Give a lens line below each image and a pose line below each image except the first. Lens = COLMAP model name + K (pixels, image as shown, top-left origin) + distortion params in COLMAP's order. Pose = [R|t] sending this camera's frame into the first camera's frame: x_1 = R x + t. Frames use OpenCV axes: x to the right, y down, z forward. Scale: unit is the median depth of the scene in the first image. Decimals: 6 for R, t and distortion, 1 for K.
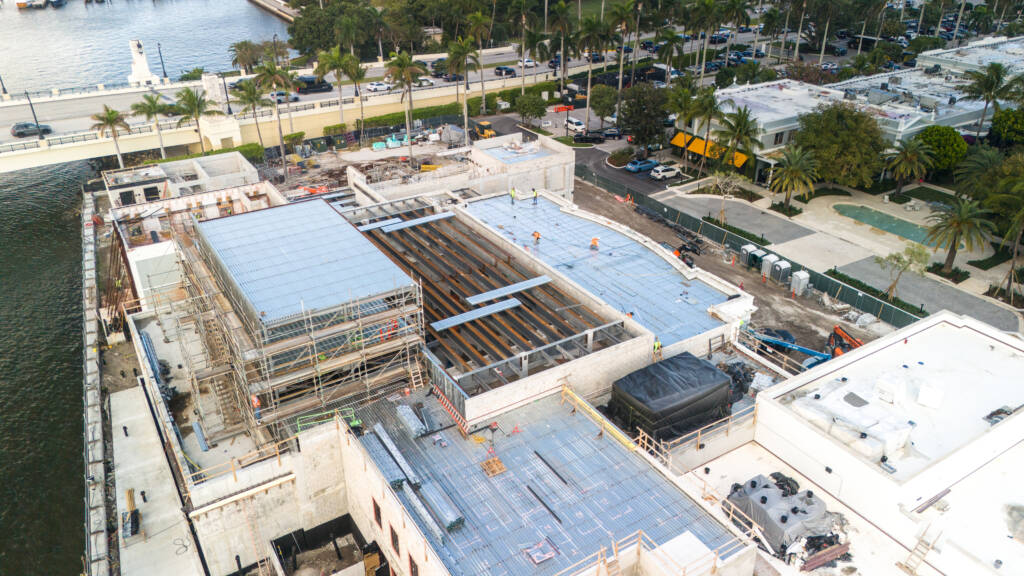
lens RADIAL K [[746.3, 0, 512.0], [0, 746.3, 288.0], [0, 0, 1]] dist [0.053658, -0.051613]
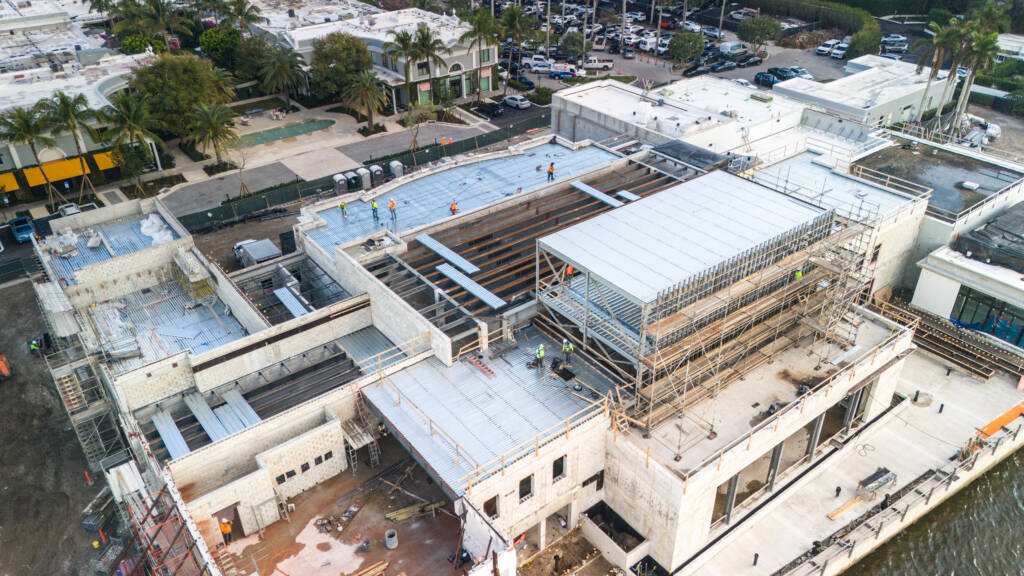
lens RADIAL K [[746.3, 0, 512.0], [0, 746.3, 288.0], [0, 0, 1]] dist [0.053658, -0.051613]
pose [[-0.093159, -0.526587, 0.845002, -0.836734], [0.475850, 0.721943, 0.502360, -0.436478], [-0.874579, 0.448893, 0.183321, 0.808952]]
